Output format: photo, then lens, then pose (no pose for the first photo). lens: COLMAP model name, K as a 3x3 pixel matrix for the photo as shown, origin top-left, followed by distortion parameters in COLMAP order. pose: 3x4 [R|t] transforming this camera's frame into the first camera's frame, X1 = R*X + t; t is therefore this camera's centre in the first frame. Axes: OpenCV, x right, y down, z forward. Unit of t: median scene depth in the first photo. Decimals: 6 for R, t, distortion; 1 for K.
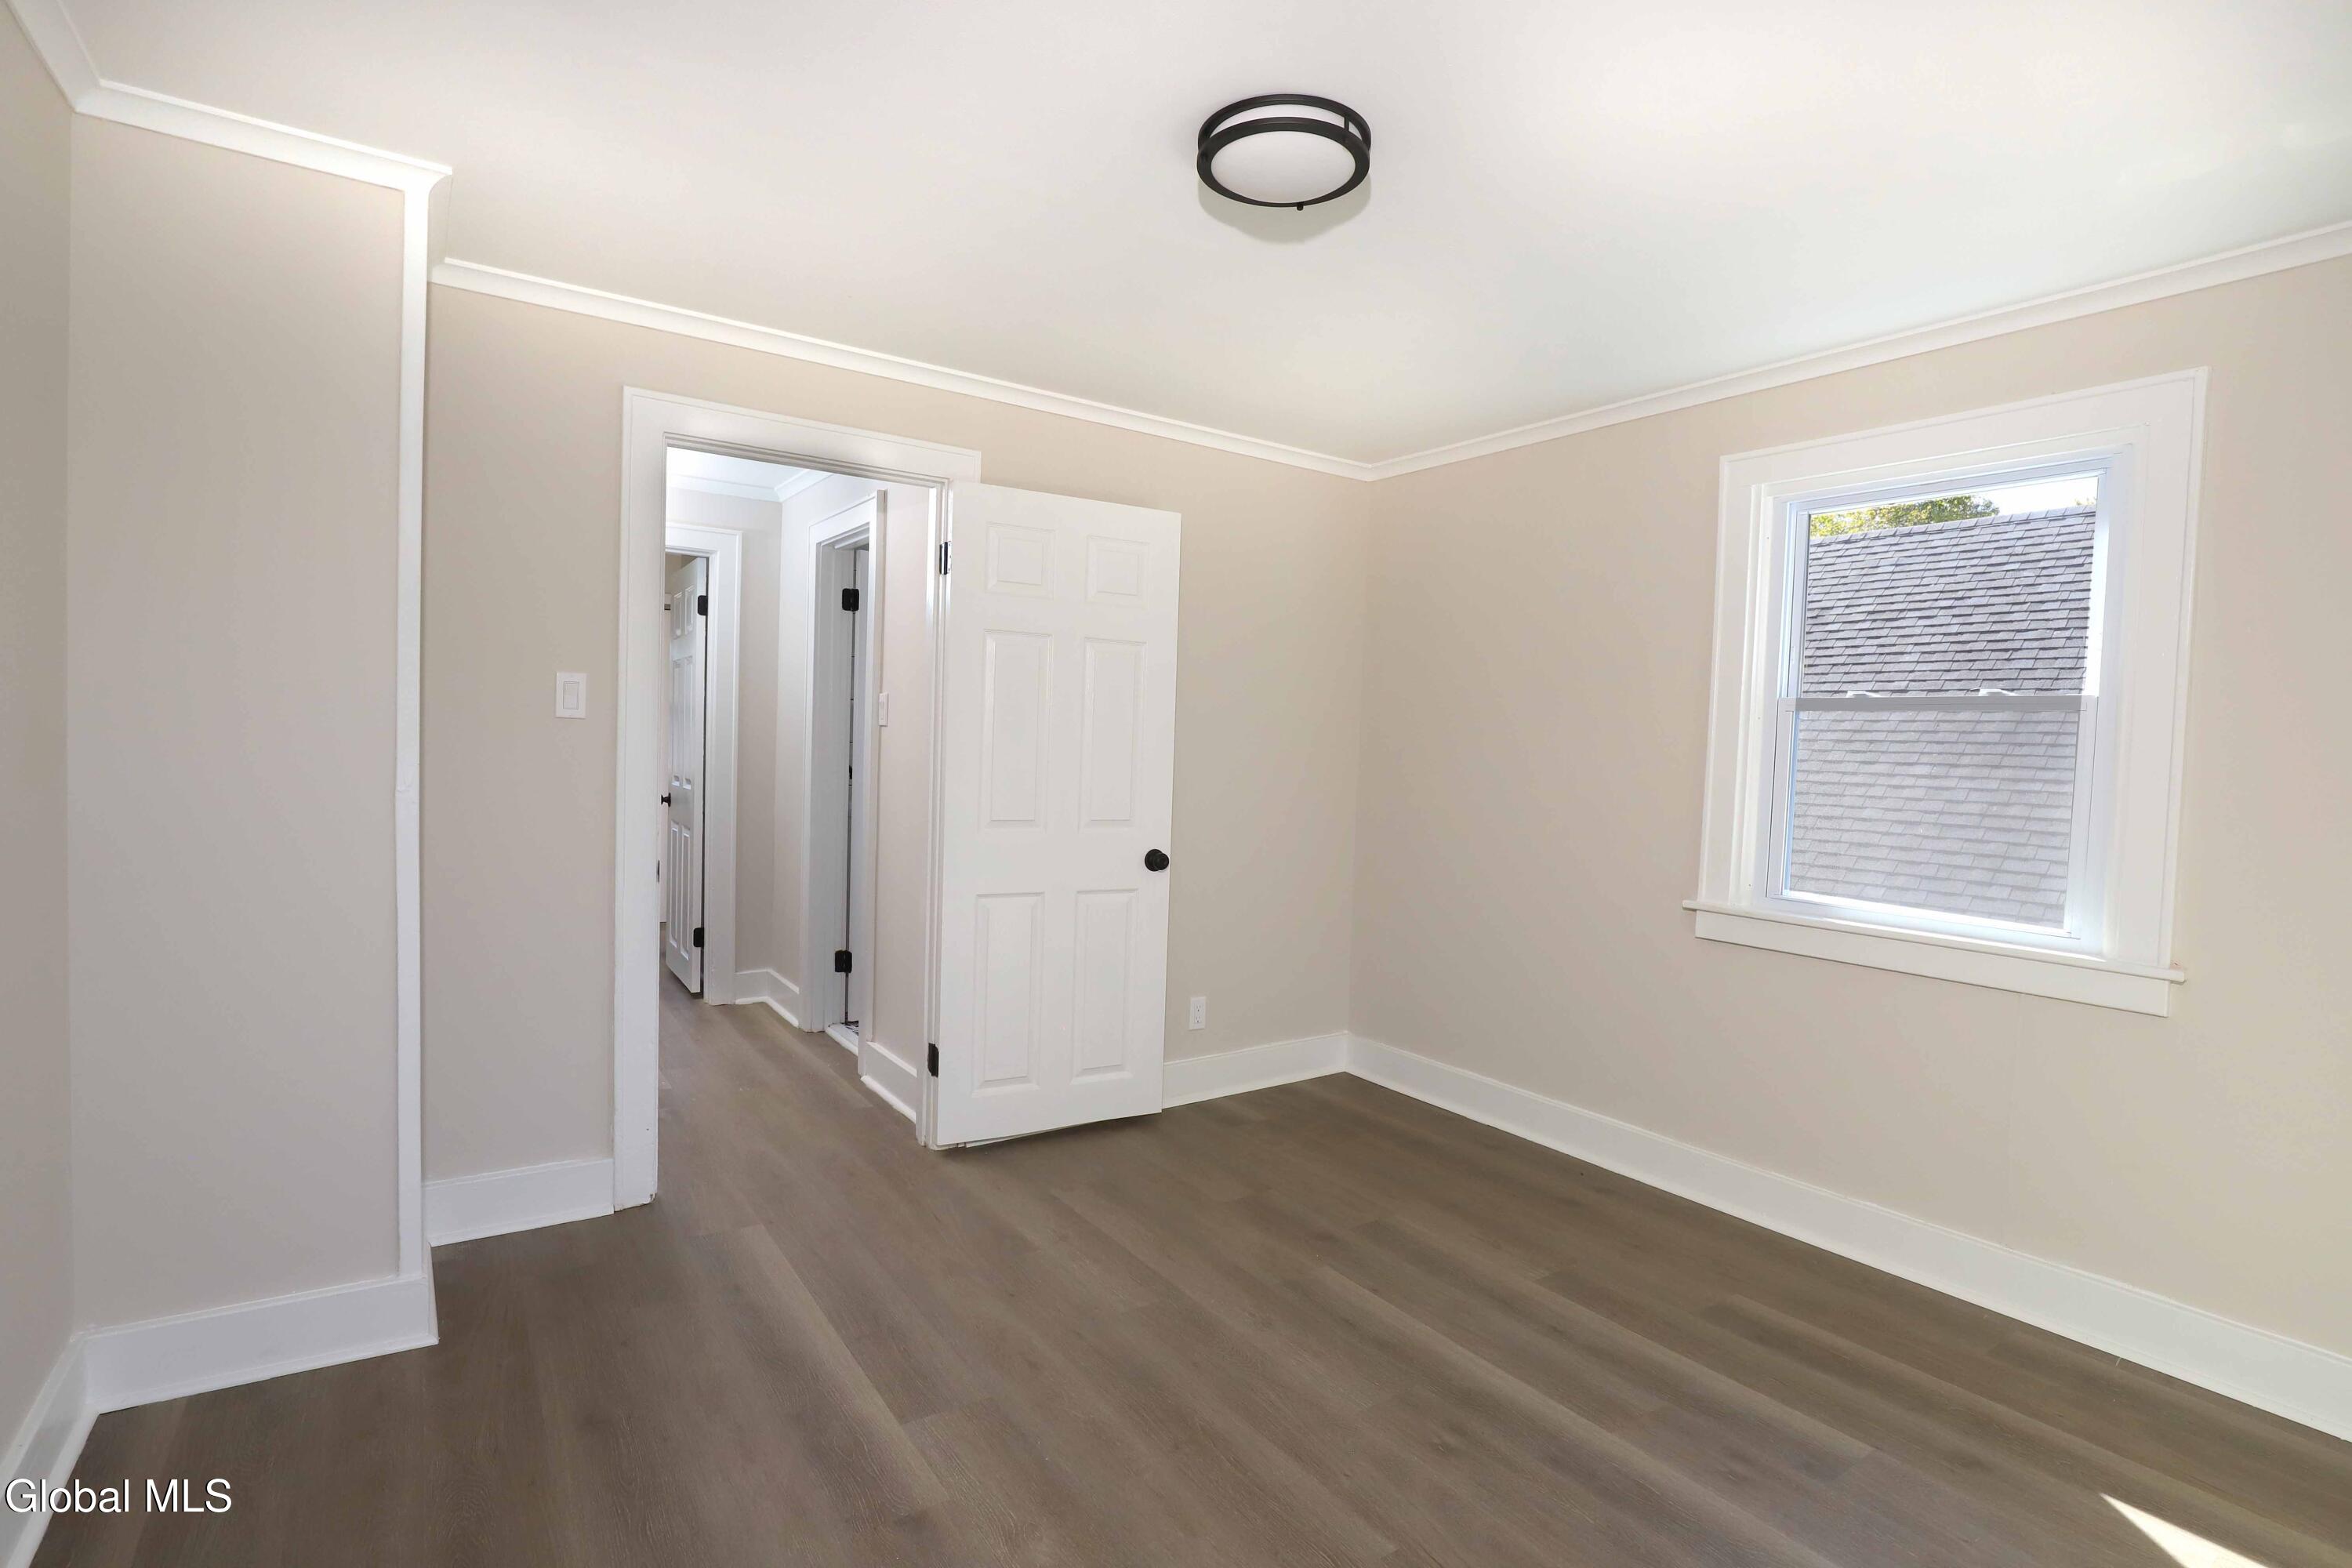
lens RADIAL K [[1128.1, 0, 1178.0], [0, 1128.1, 788.7], [0, 0, 1]] dist [-0.001523, -0.000185]
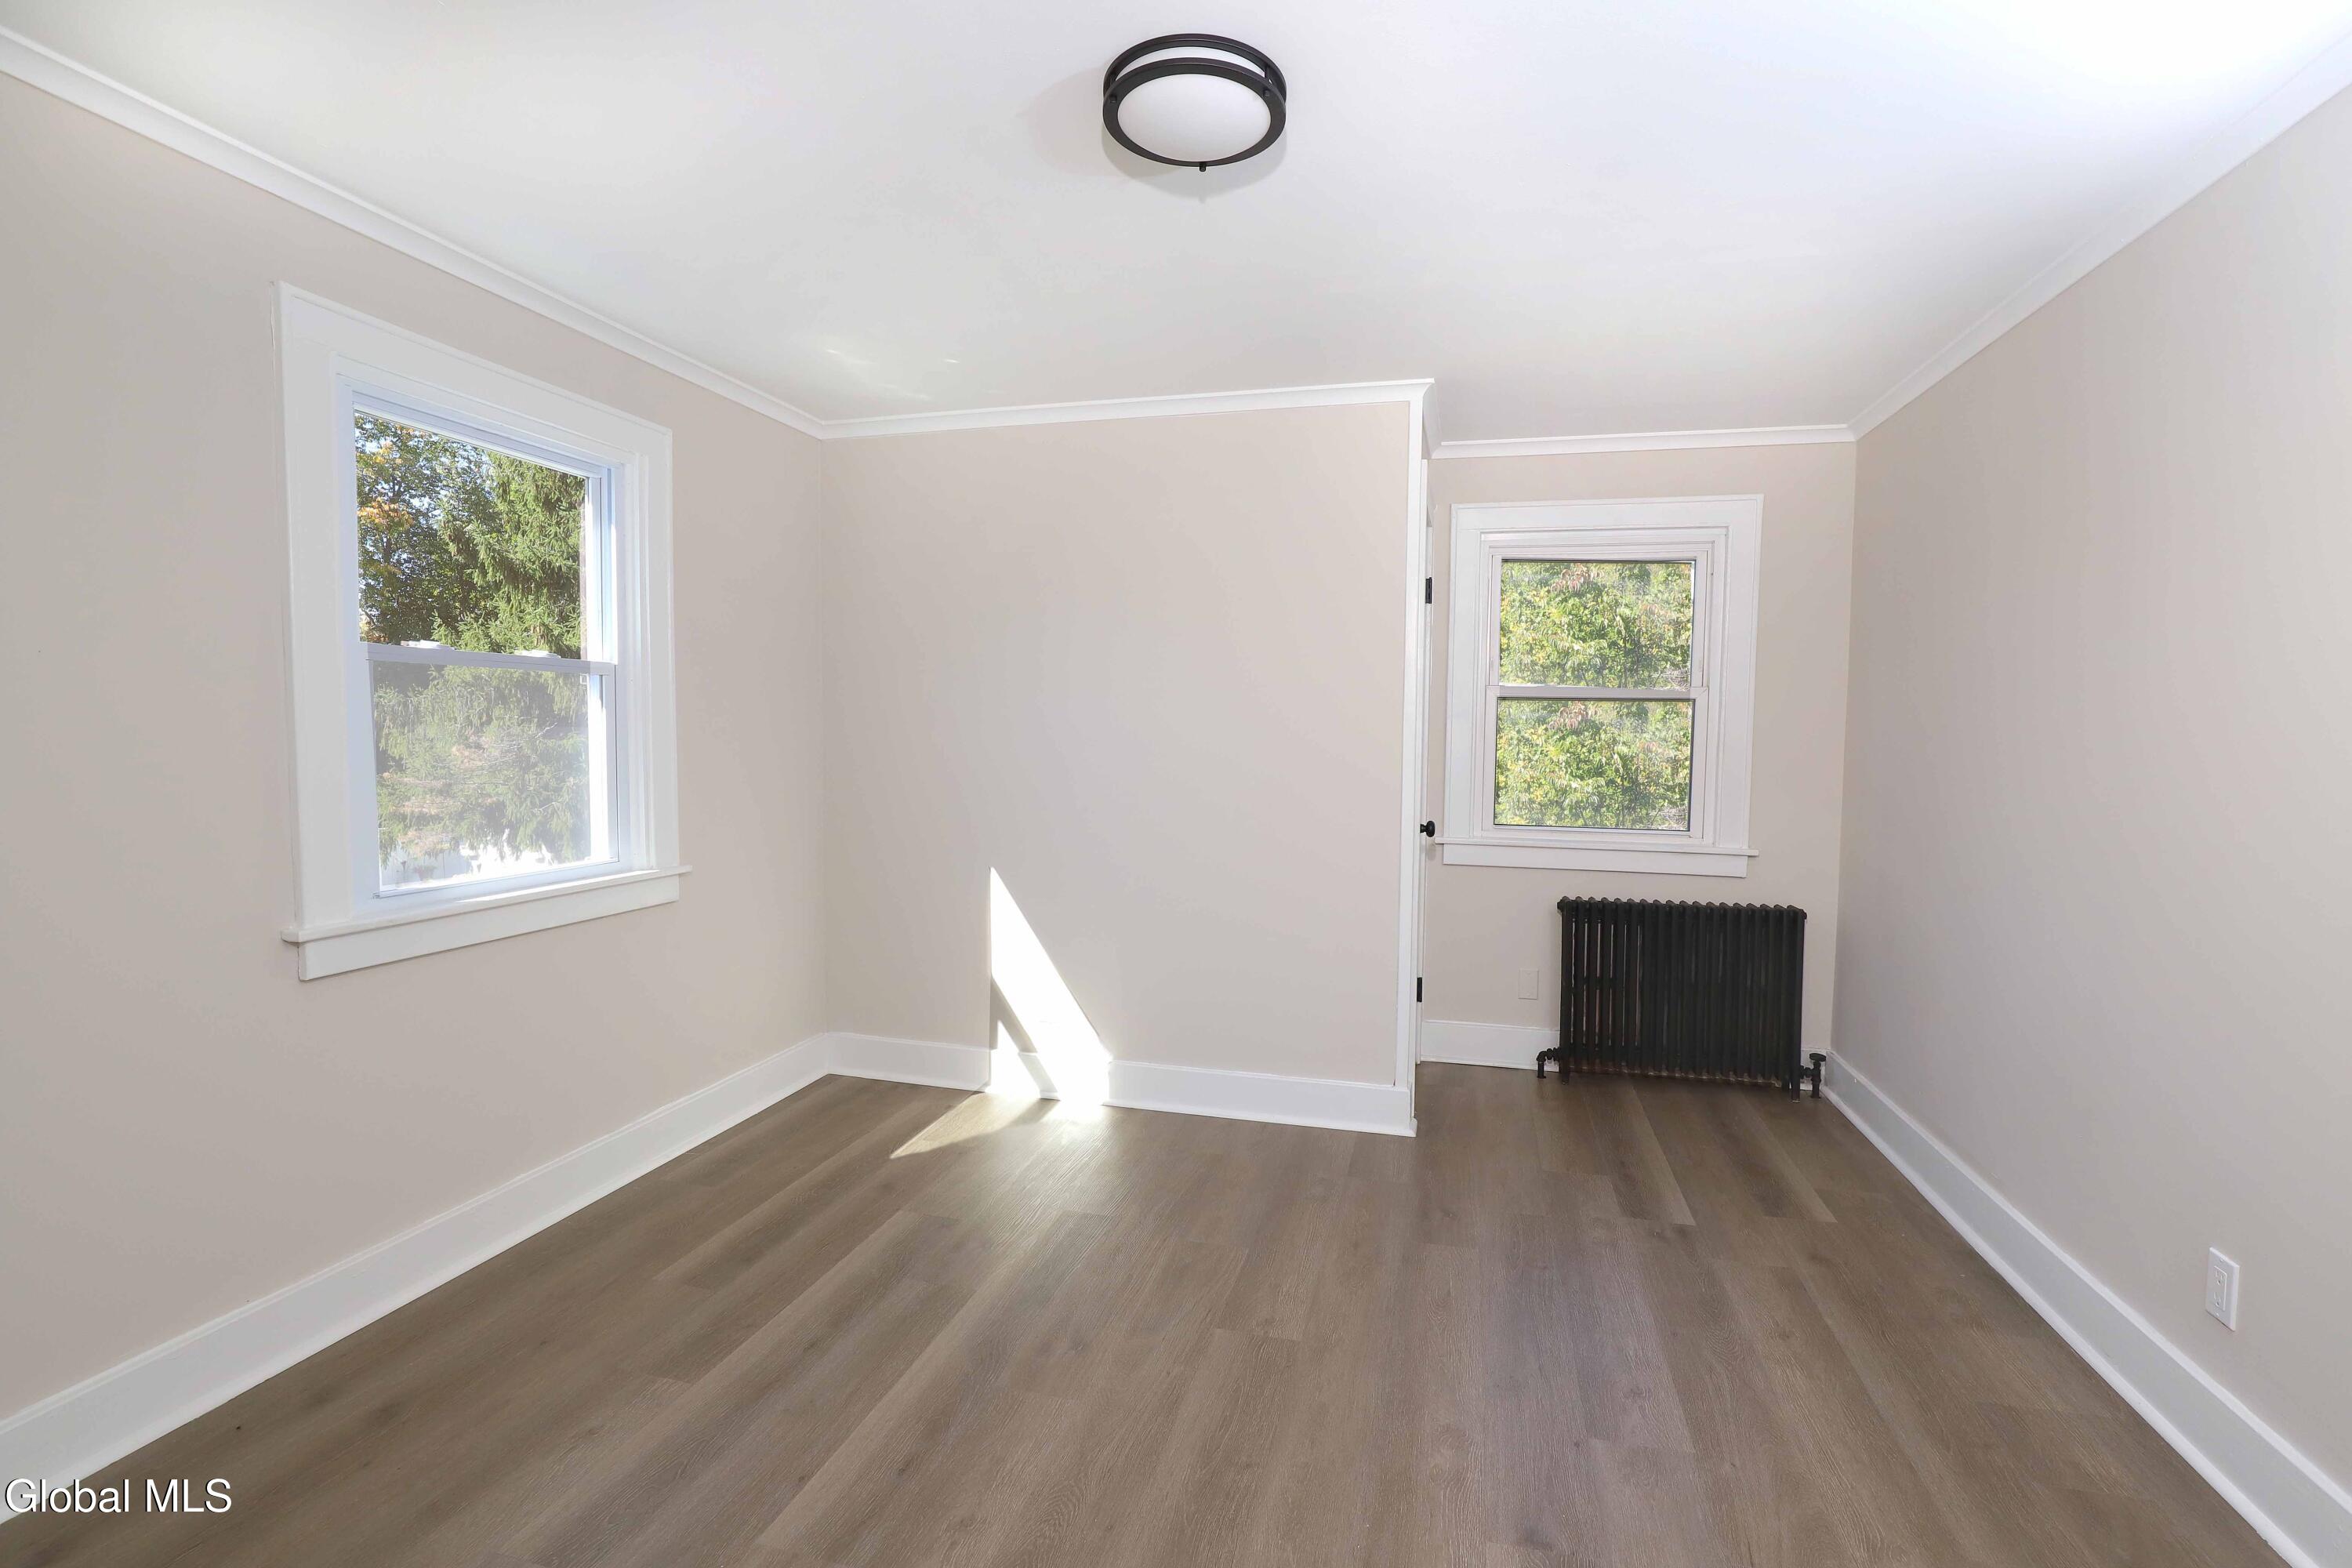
lens RADIAL K [[1128.1, 0, 1179.4], [0, 1128.1, 782.7], [0, 0, 1]] dist [-0.001523, -0.000185]
pose [[-0.665761, -0.073770, 0.742509, -0.565447], [-0.003771, 0.995421, 0.095516, -0.079984], [-0.746155, 0.060790, -0.662991, 1.466625]]
